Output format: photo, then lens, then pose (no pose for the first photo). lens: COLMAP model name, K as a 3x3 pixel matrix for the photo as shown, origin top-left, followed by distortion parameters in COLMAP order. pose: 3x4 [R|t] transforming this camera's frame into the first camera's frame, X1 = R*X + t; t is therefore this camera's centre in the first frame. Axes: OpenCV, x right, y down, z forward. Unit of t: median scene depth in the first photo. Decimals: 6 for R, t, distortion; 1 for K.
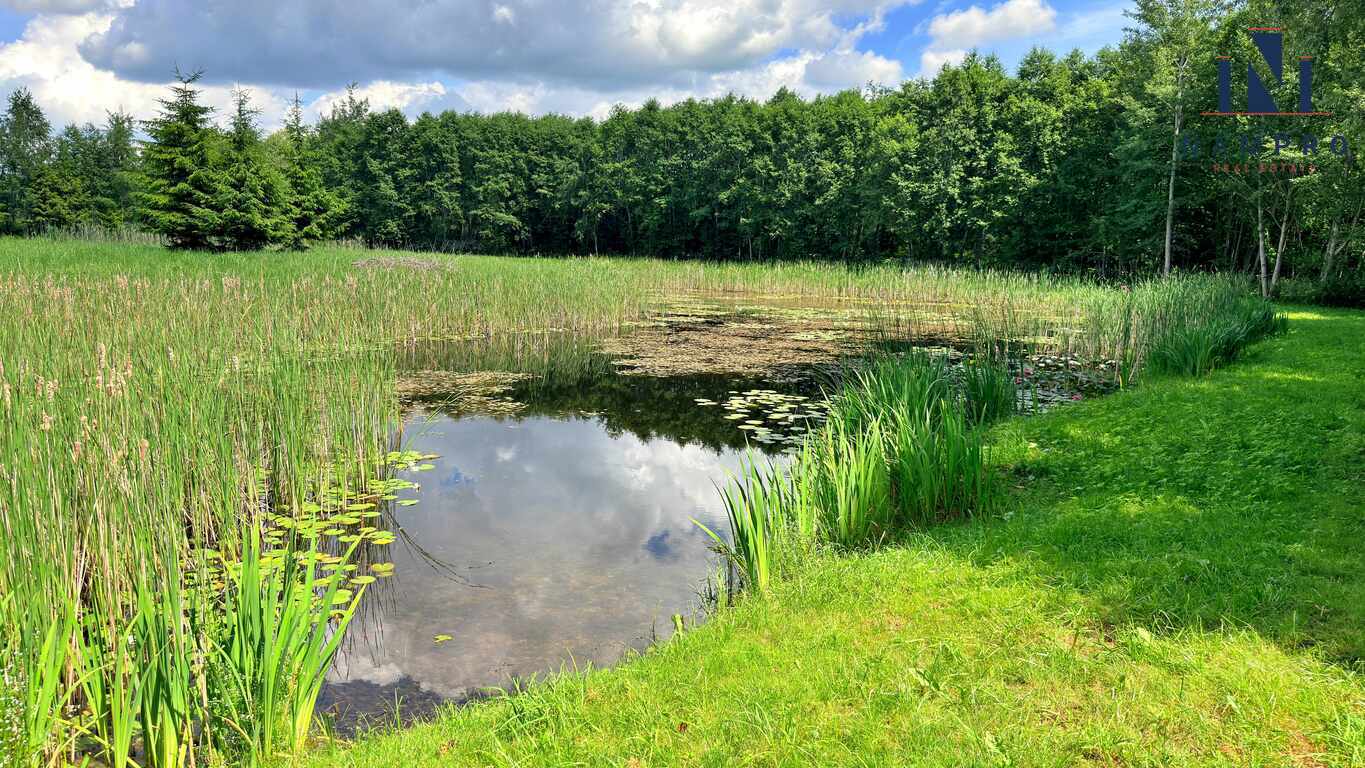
lens RADIAL K [[966.0, 0, 684.5], [0, 966.0, 421.6], [0, 0, 1]] dist [0.050136, -0.093338]
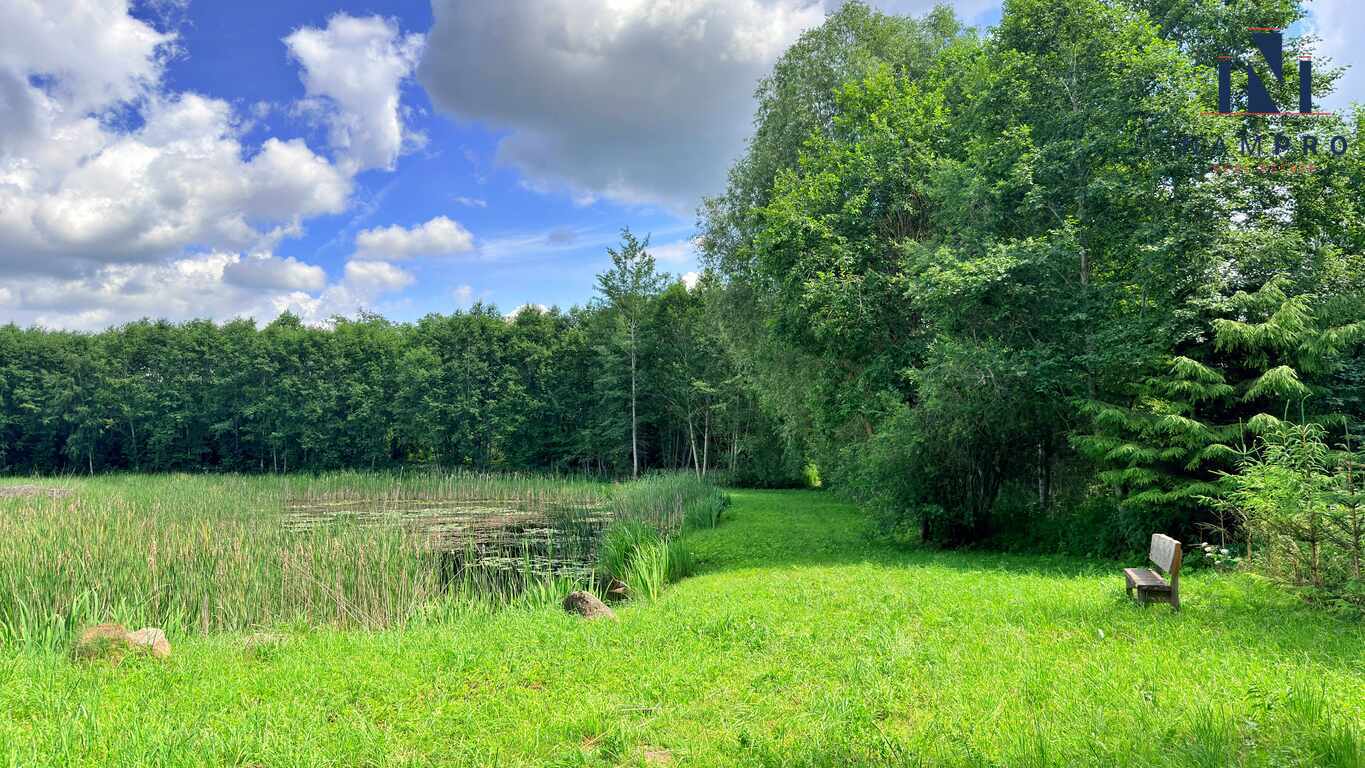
lens RADIAL K [[1019.6, 0, 682.5], [0, 1019.6, 384.0], [0, 0, 1]] dist [0.002090, 0.127886]
pose [[0.847569, 0.013010, 0.530526, -0.164365], [0.114239, 0.971789, -0.206340, 0.024253], [-0.518243, 0.235494, 0.822172, -0.184206]]
